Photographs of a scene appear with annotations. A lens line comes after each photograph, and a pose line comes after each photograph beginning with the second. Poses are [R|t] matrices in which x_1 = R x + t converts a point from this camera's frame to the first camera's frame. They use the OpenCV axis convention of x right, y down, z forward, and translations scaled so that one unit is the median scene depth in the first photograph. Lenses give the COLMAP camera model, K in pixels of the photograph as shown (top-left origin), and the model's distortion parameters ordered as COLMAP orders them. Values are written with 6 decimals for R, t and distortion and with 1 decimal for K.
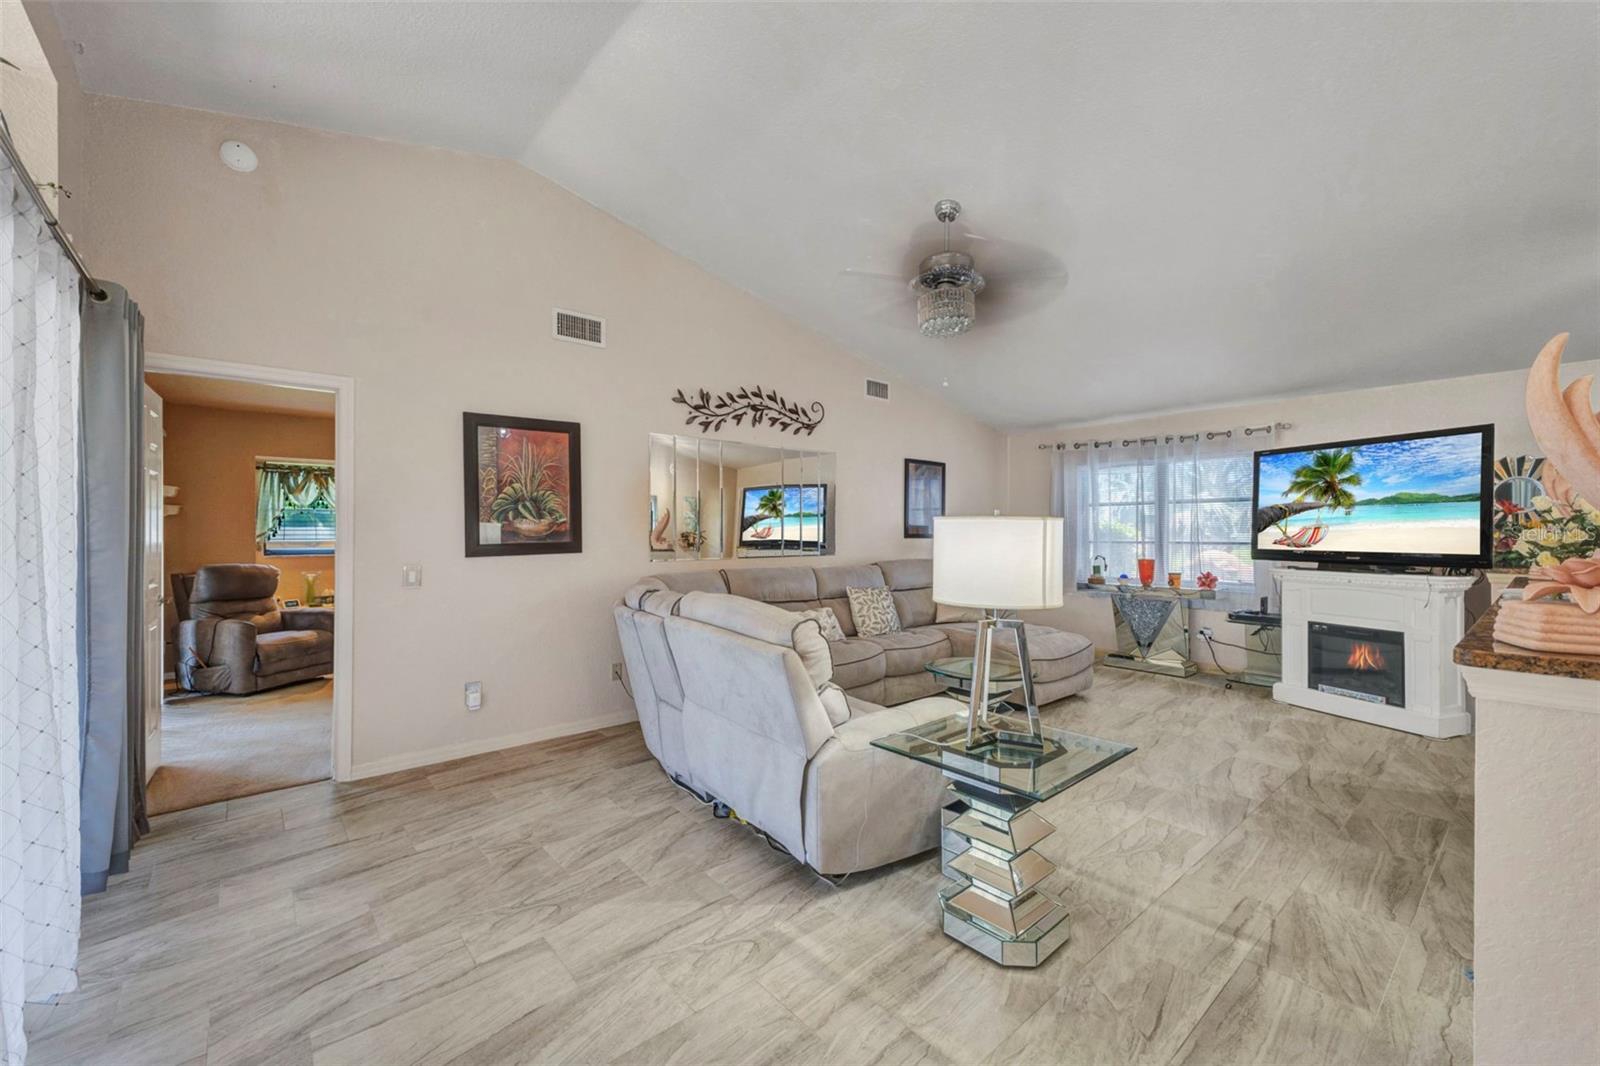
lens RADIAL K [[645.8, 0, 804.1], [0, 645.8, 537.2], [0, 0, 1]] dist [0.007703, -0.003478]
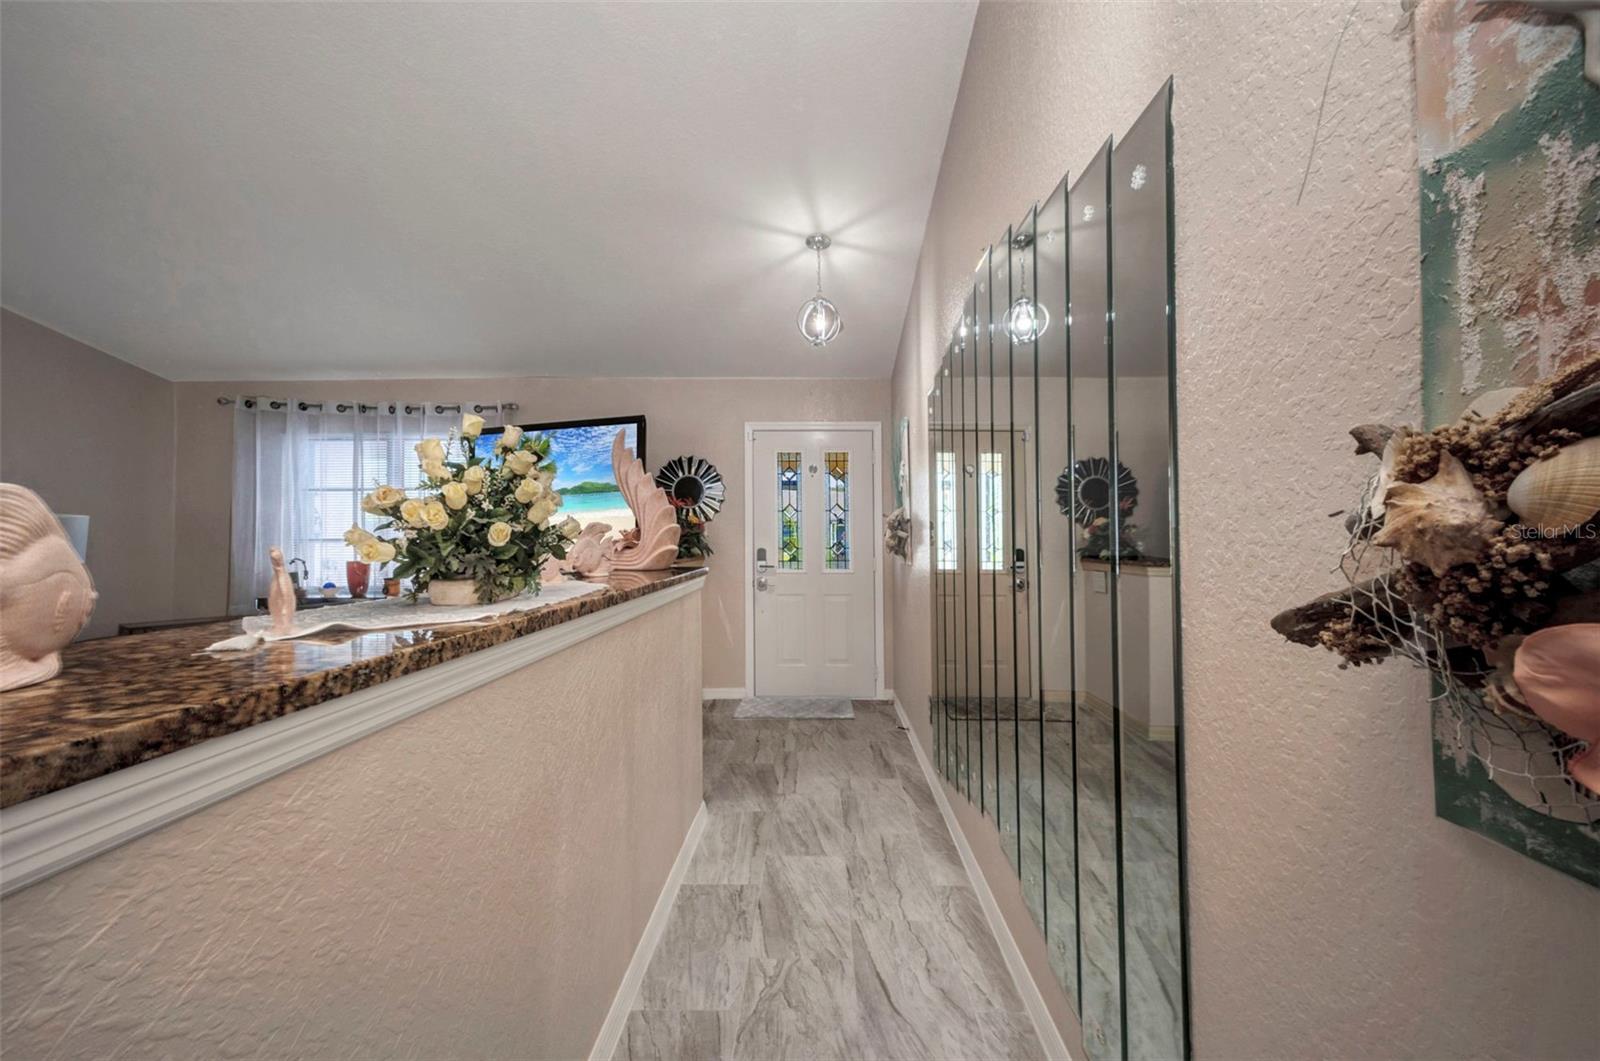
lens RADIAL K [[645.8, 0, 808.7], [0, 645.8, 531.4], [0, 0, 1]] dist [0.007703, -0.003478]
pose [[0.667230, 0.011127, 0.744769, 0.121046], [0.004305, 0.999814, -0.018793, 0.005840], [-0.744840, 0.015745, 0.667058, 0.037062]]
